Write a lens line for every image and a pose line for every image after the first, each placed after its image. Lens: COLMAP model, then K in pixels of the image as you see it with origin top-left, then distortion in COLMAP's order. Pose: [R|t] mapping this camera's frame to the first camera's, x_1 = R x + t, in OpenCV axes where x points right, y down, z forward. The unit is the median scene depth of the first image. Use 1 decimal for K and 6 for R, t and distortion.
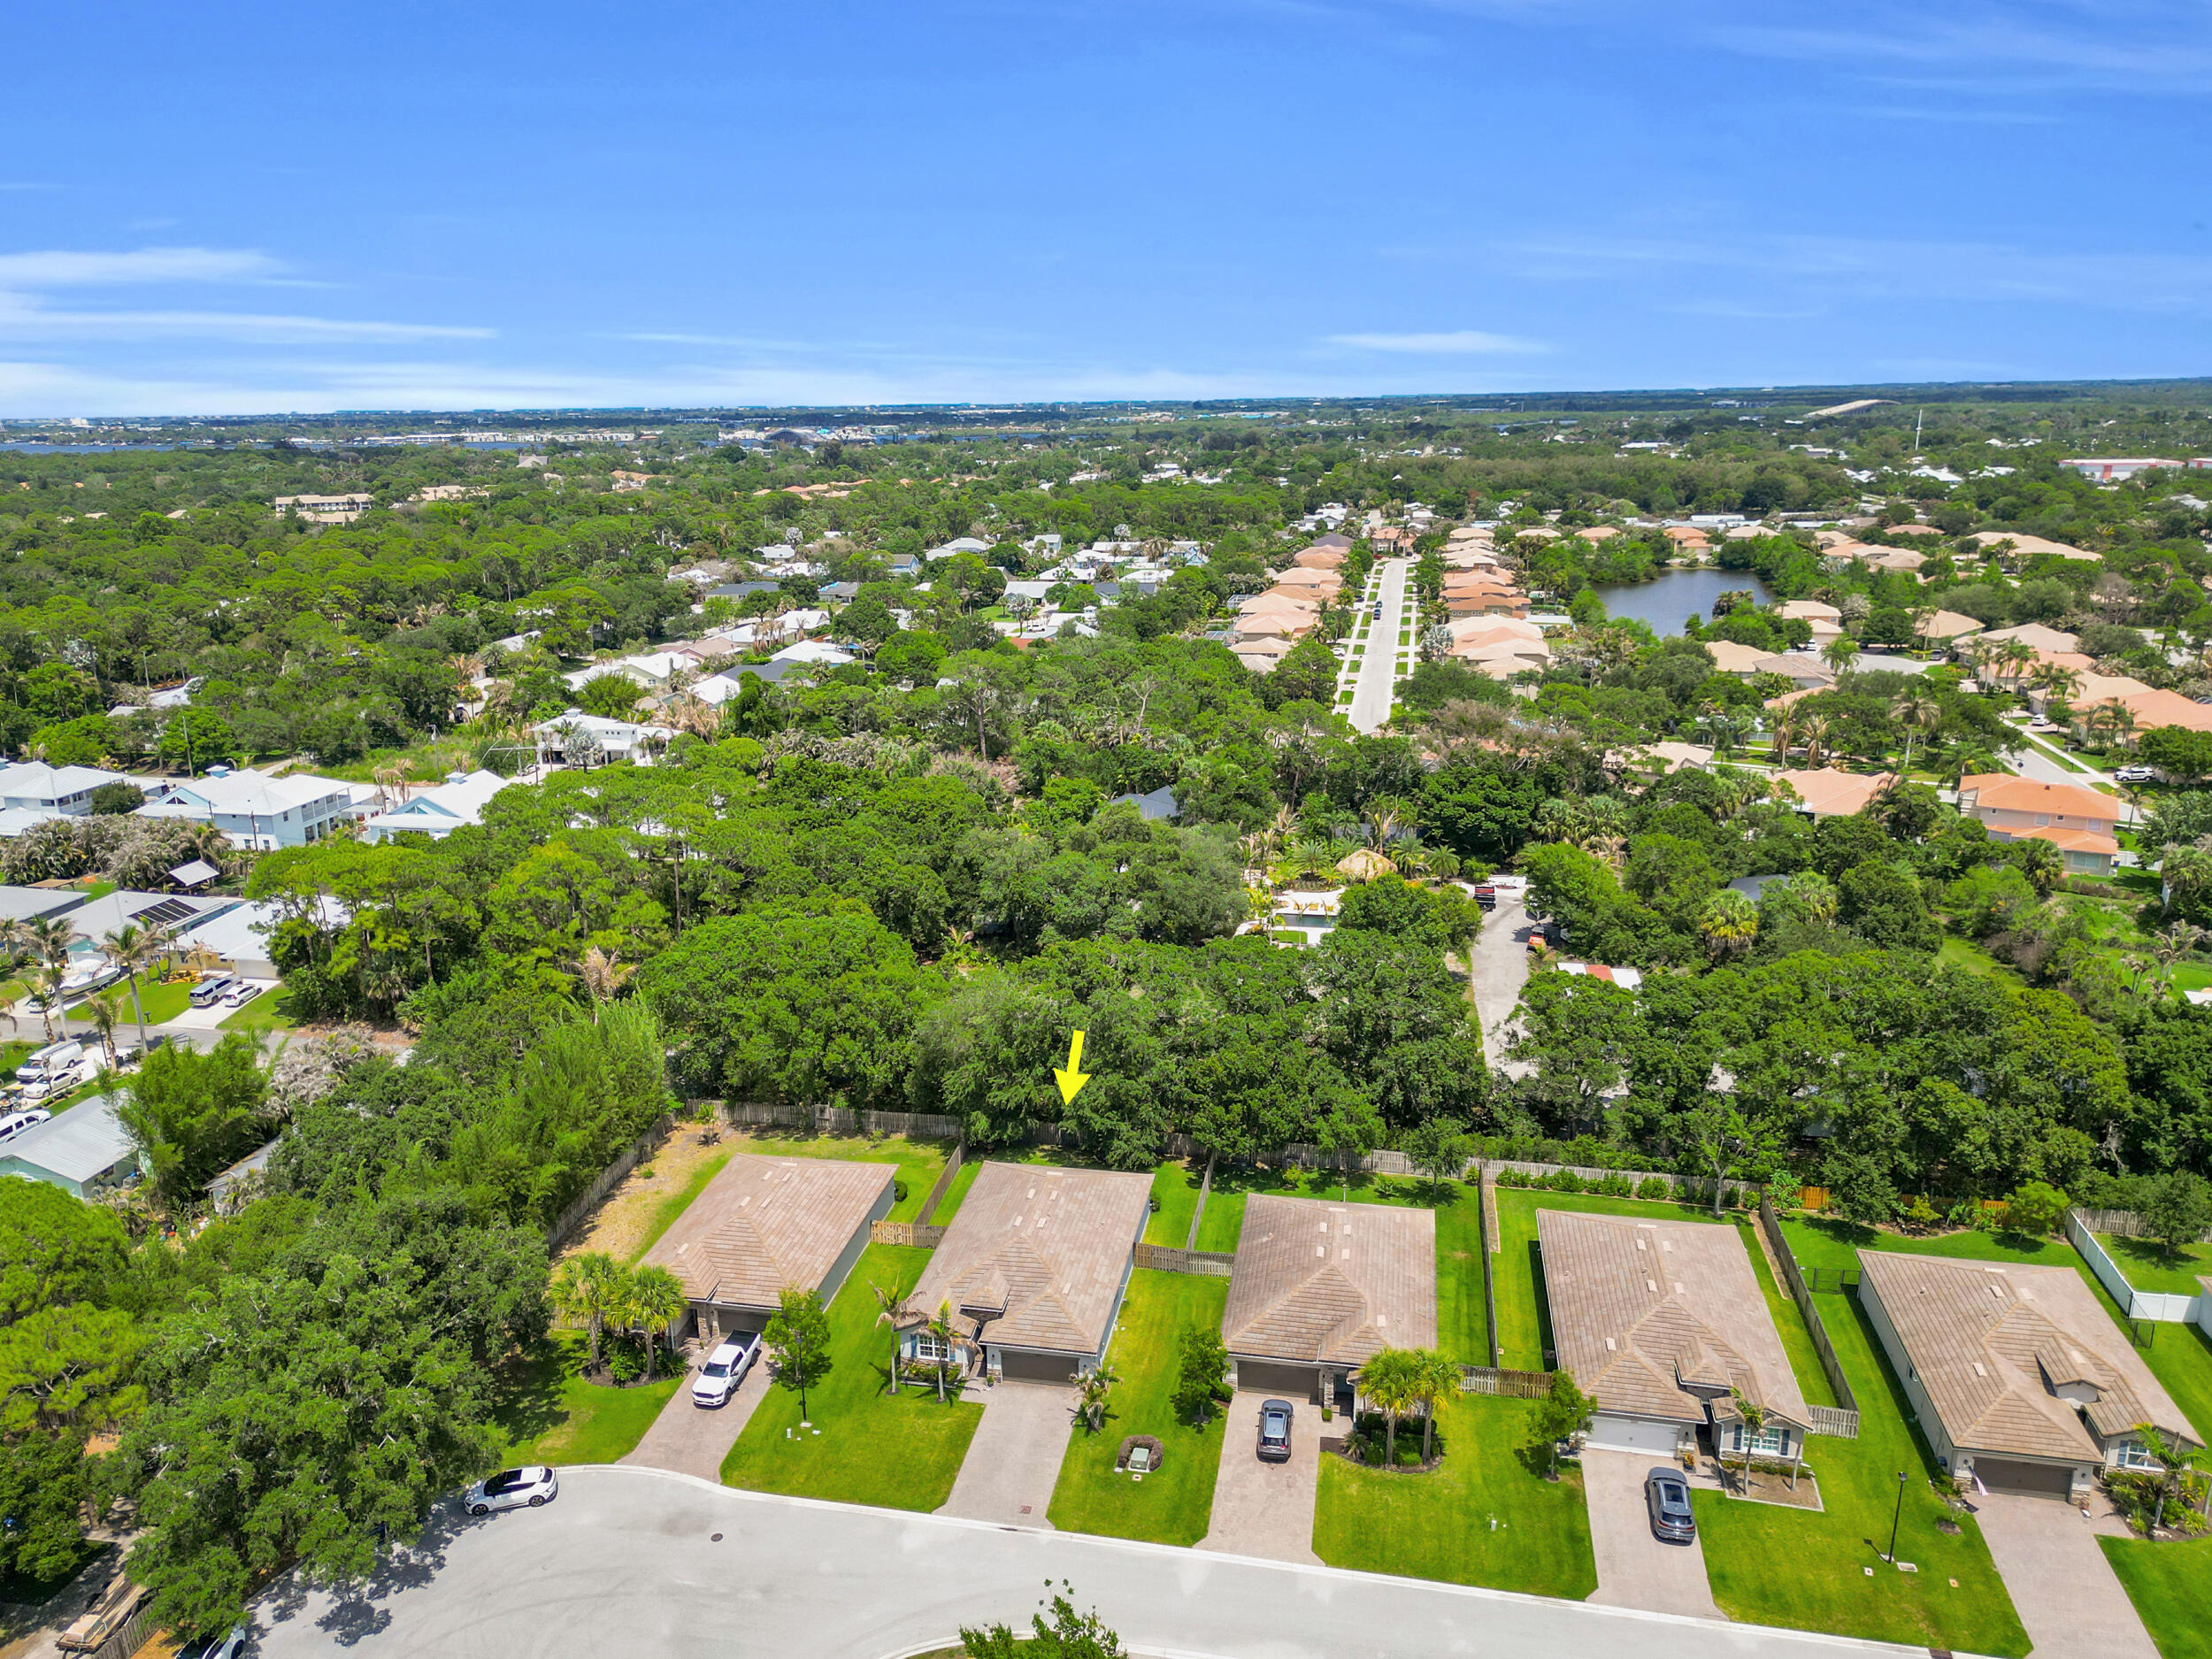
lens RADIAL K [[1575.2, 0, 1095.6], [0, 1575.2, 828.1], [0, 0, 1]] dist [0.075537, -0.066909]
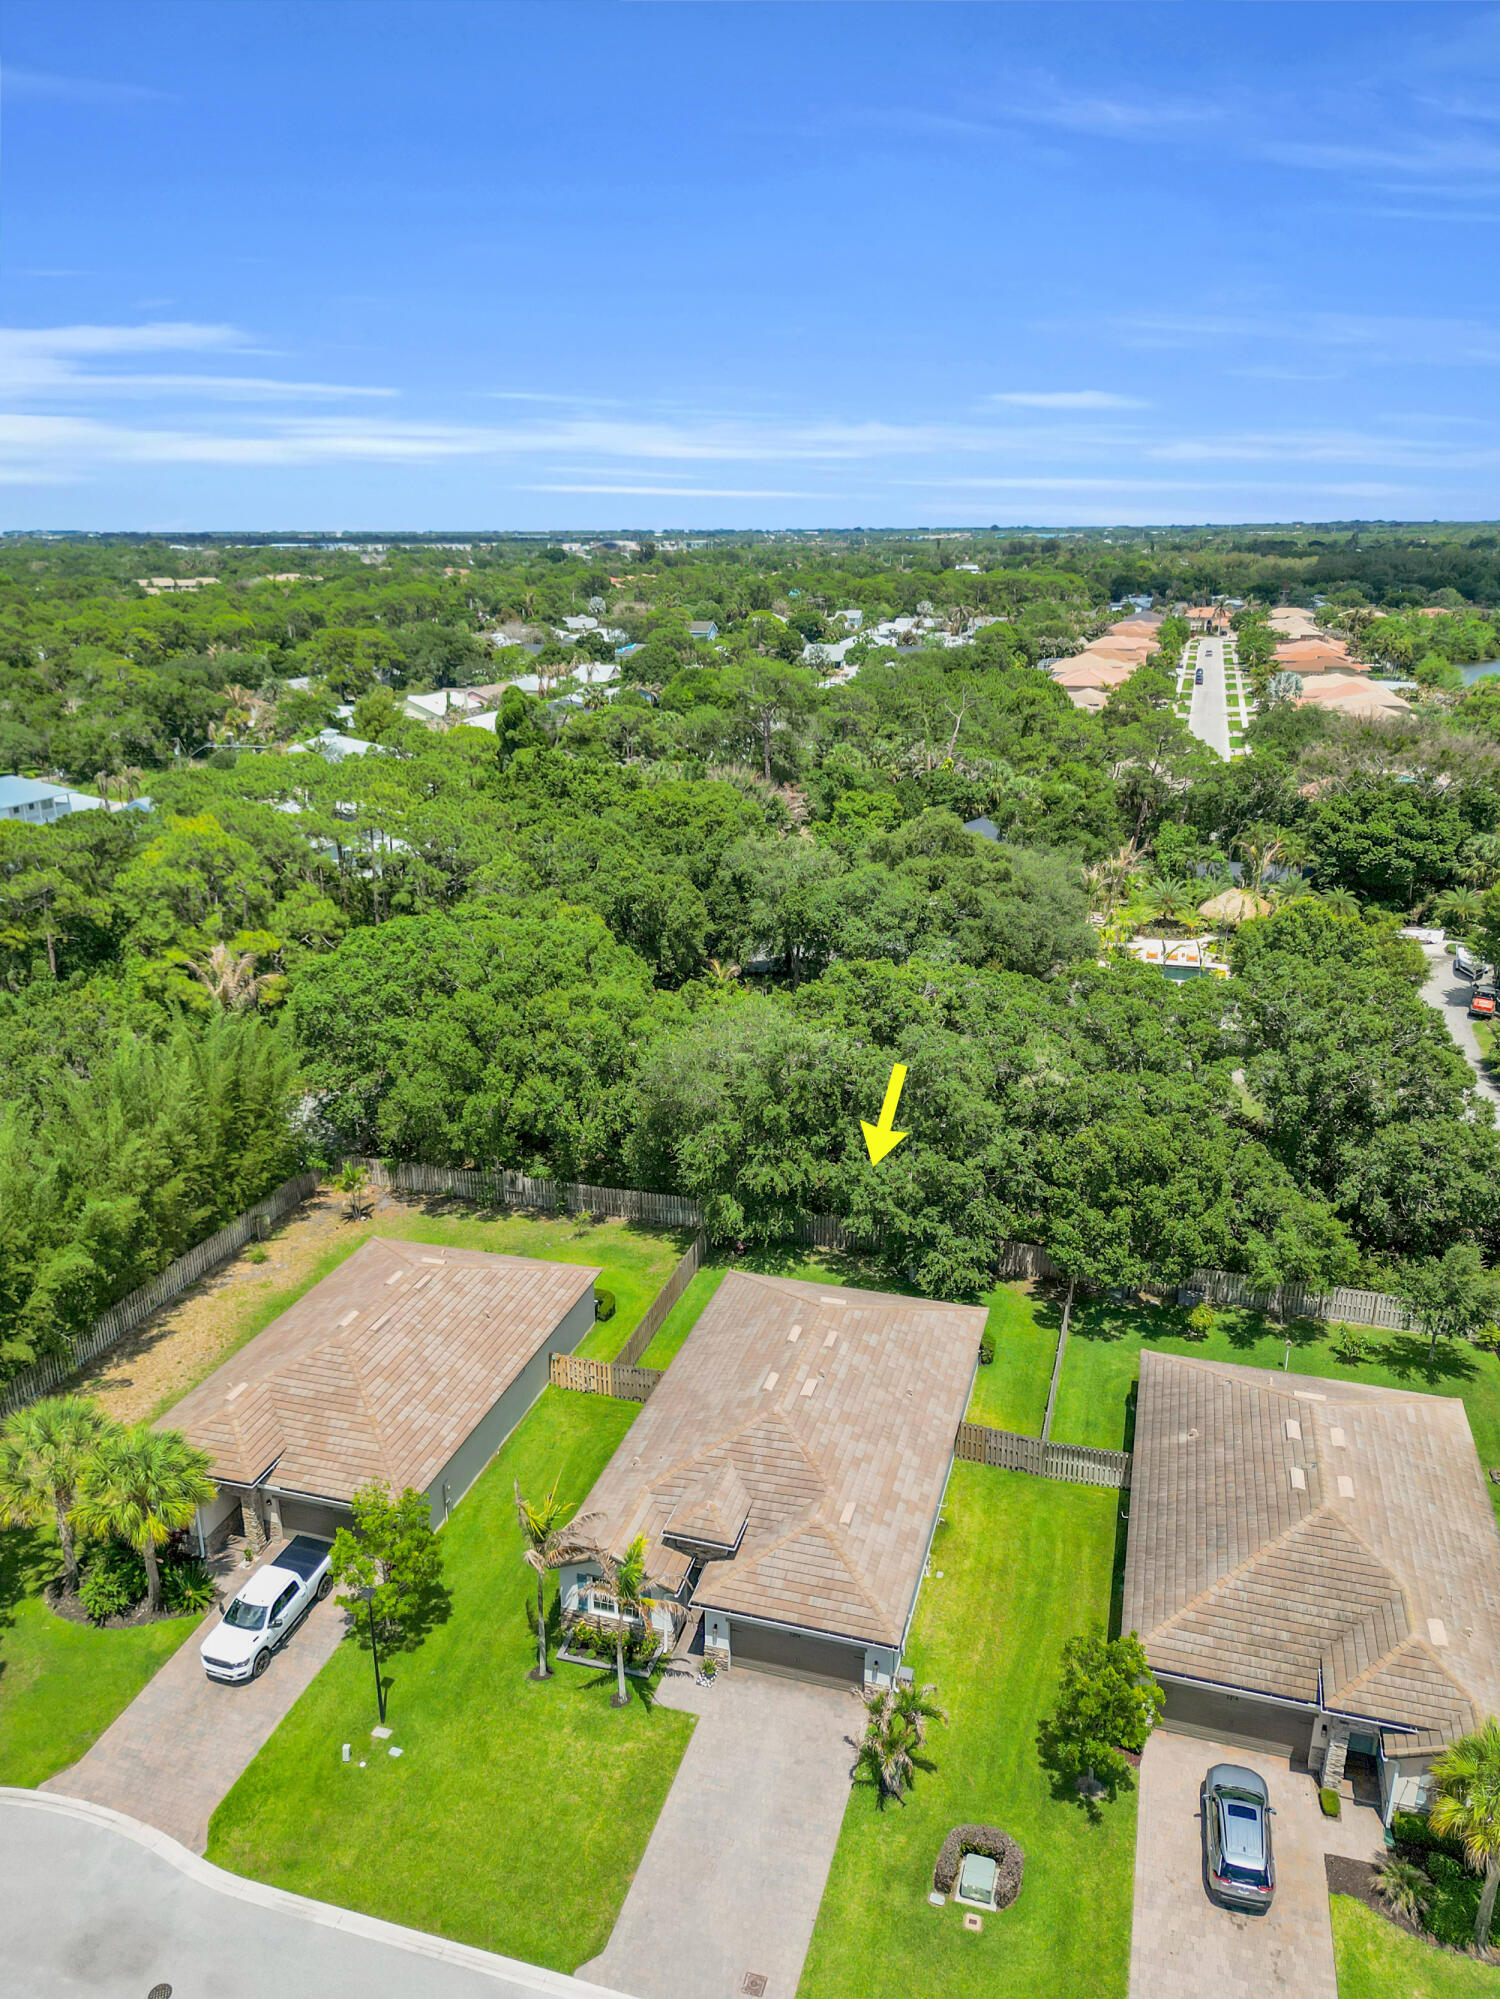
lens RADIAL K [[1423.6, 0, 749.0], [0, 1423.6, 1011.7], [0, 0, 1]] dist [0.075537, -0.066909]
pose [[0.995196, 0.040938, -0.088930, -0.011874], [-0.035602, 0.997516, 0.060777, 0.060578], [0.091198, -0.057319, 0.994182, 0.380825]]
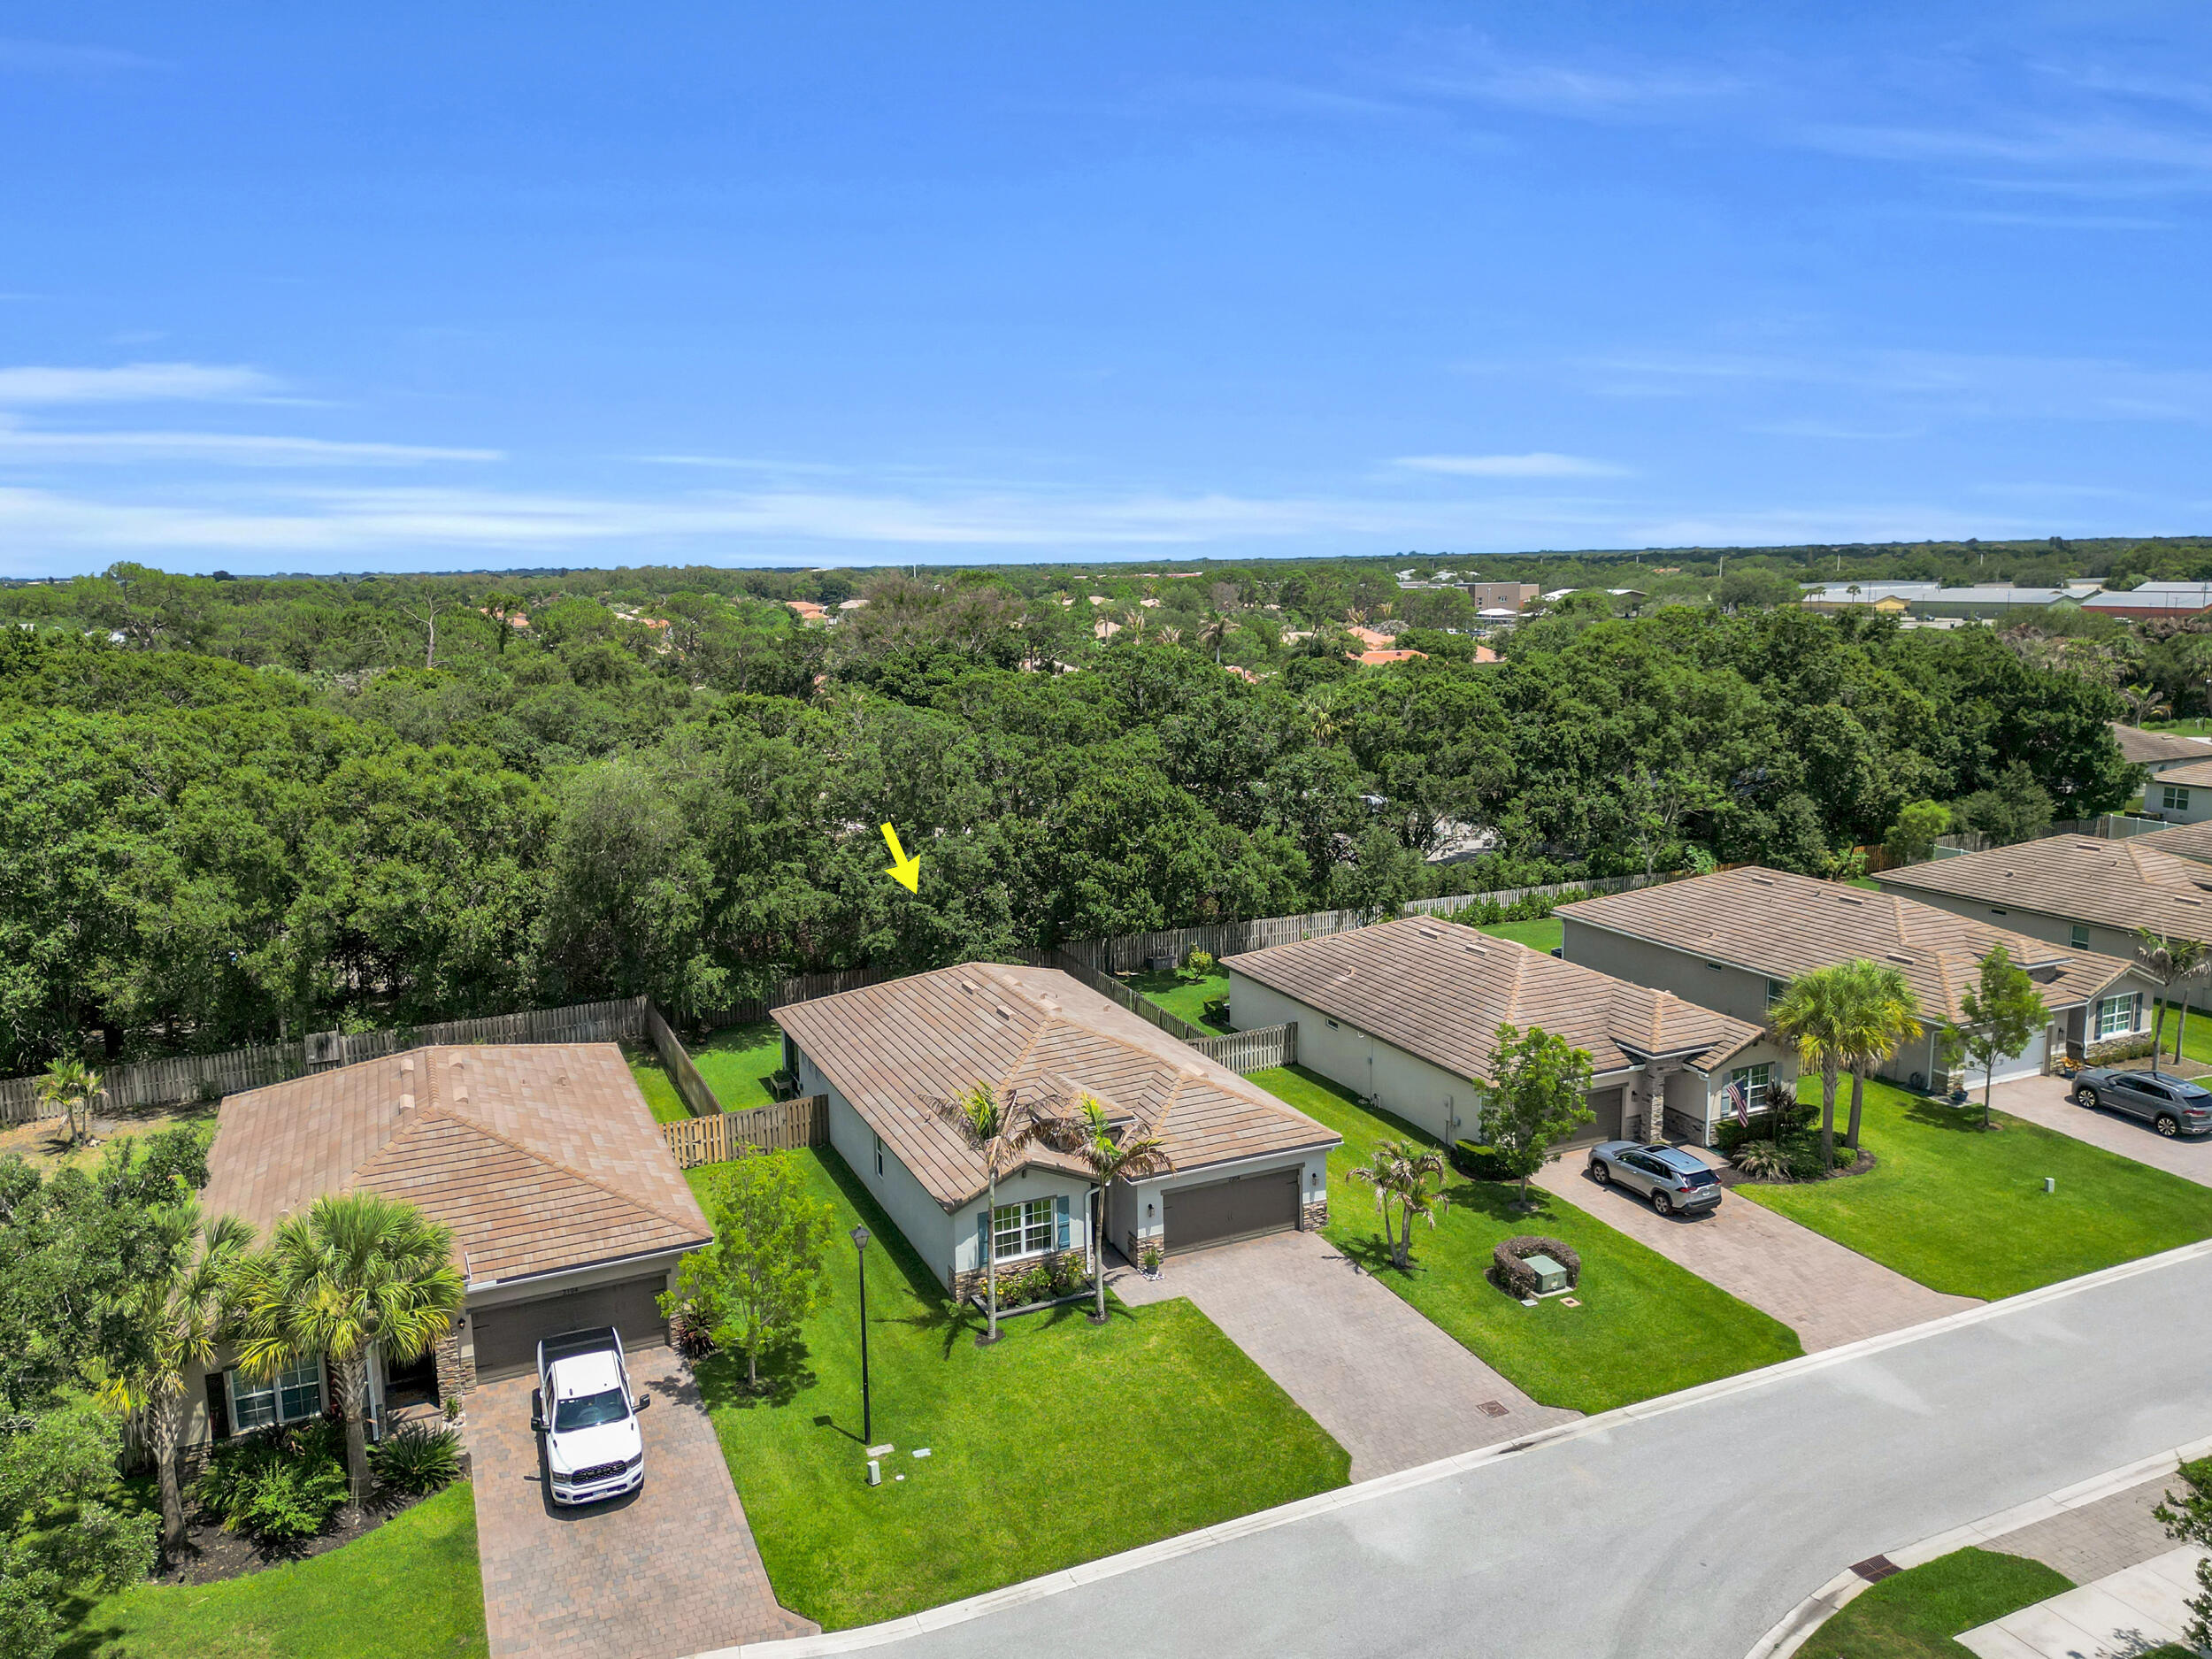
lens RADIAL K [[1575.2, 0, 1095.6], [0, 1575.2, 828.1], [0, 0, 1]] dist [0.075537, -0.066909]
pose [[0.813828, -0.098162, 0.572755, -0.263816], [0.161291, 0.985060, -0.060353, 0.186808], [-0.558274, 0.141497, 0.817502, 0.456225]]
